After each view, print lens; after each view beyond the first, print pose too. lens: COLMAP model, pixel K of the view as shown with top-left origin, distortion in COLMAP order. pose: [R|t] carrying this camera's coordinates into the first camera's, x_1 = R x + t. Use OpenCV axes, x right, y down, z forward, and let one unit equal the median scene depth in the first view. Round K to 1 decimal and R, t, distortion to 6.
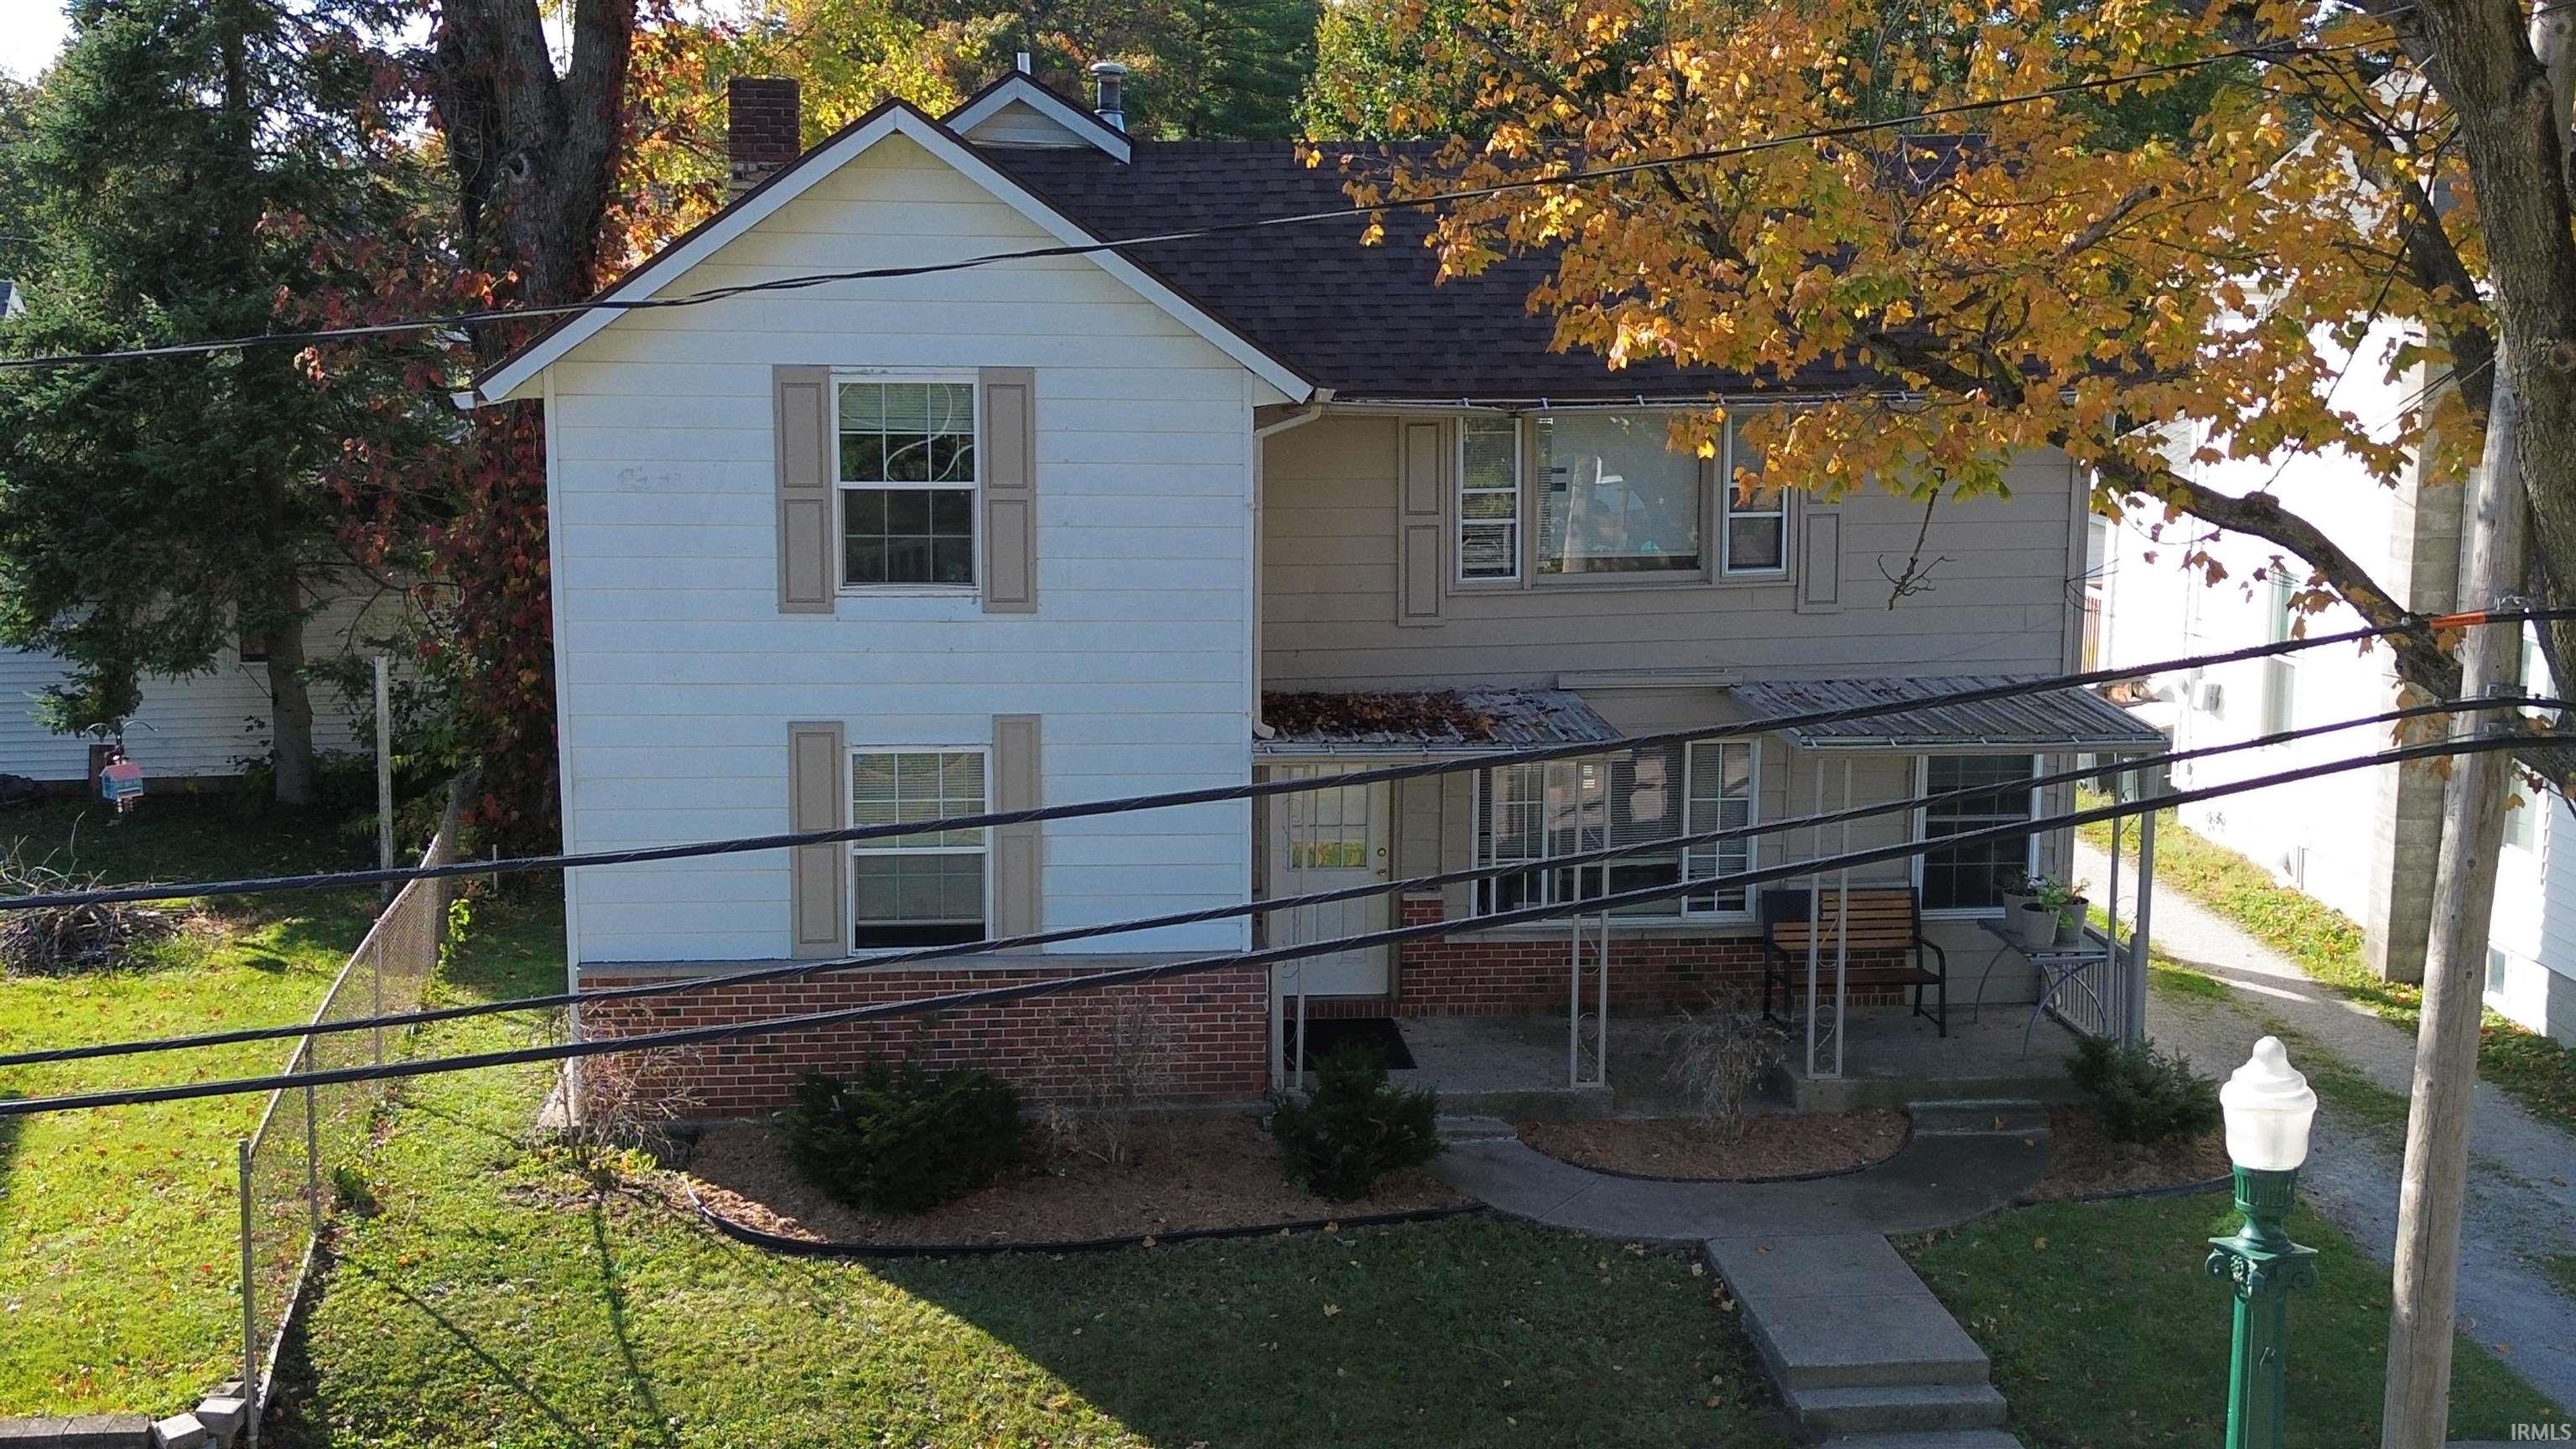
lens RADIAL K [[2974.4, 0, 1288.4], [0, 2974.4, 719.2], [0, 0, 1]] dist [0.028928, 0.000000]
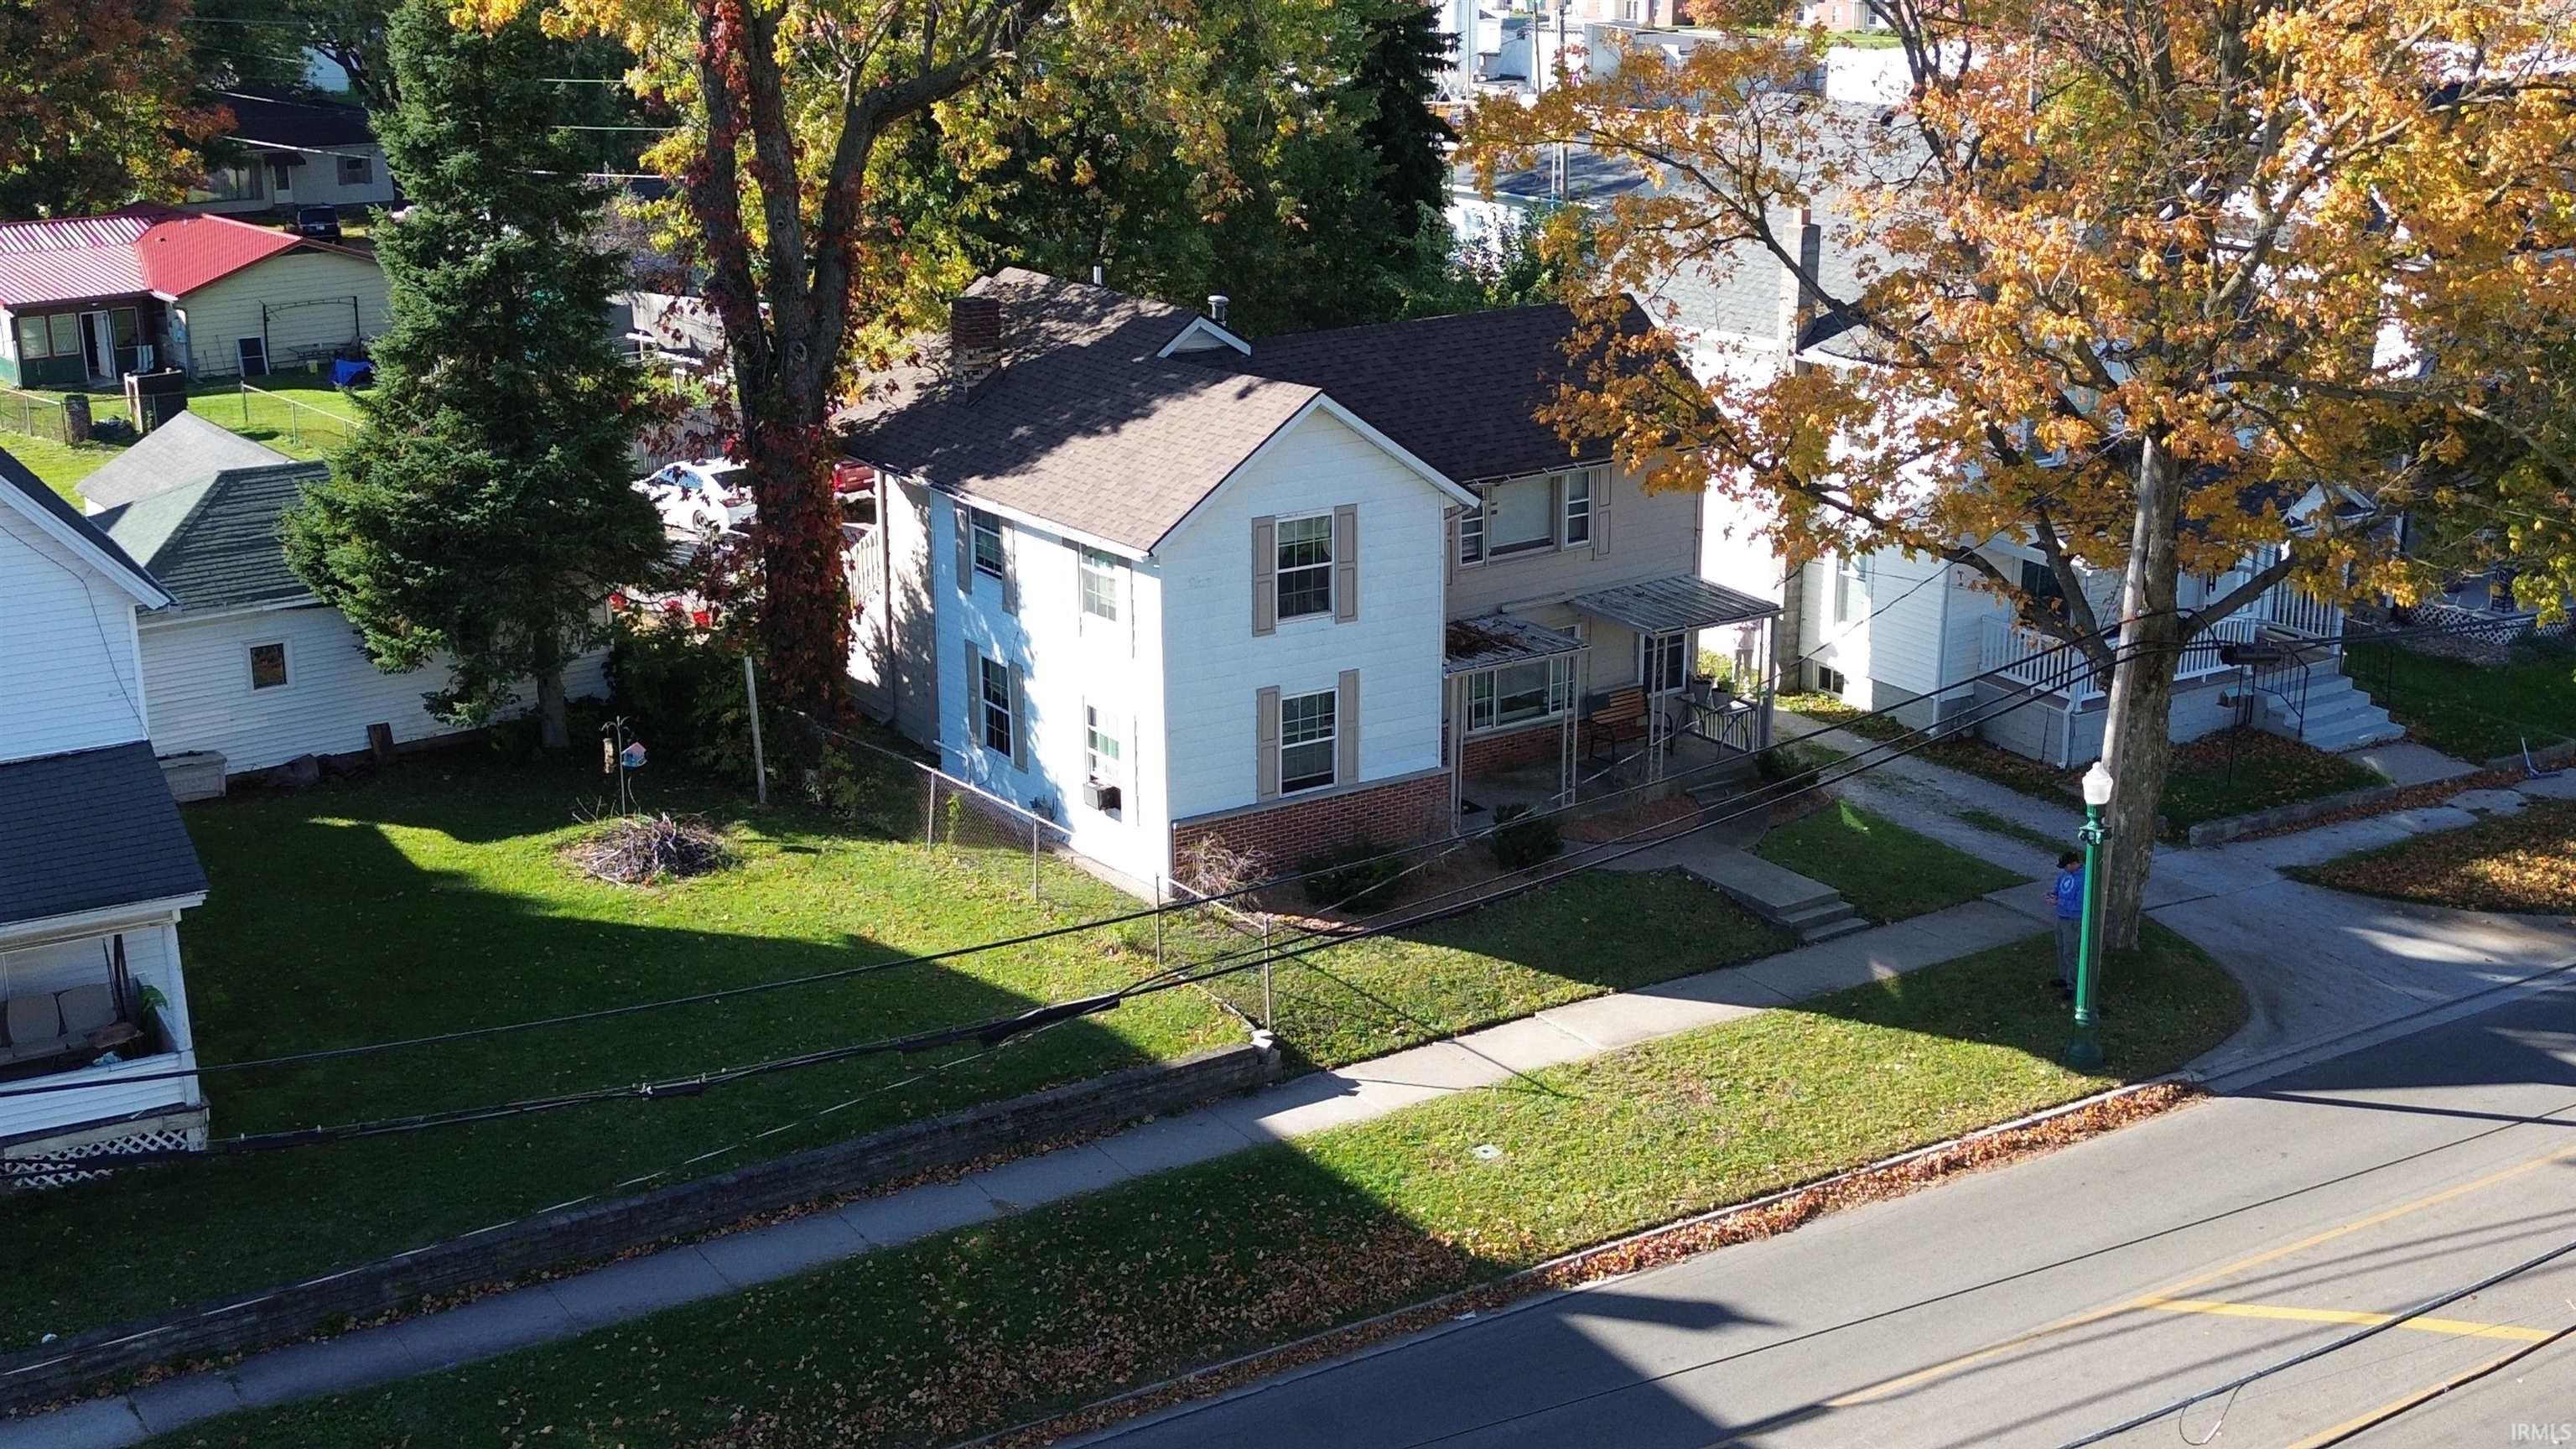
lens RADIAL K [[2974.4, 0, 1287.5], [0, 2974.4, 728.0], [0, 0, 1]] dist [0.028928, 0.000000]
pose [[0.884388, -0.139461, 0.445431, -1.068389], [0.083383, 0.986174, 0.143209, -0.264462], [-0.459245, -0.089511, 0.883788, -0.814027]]
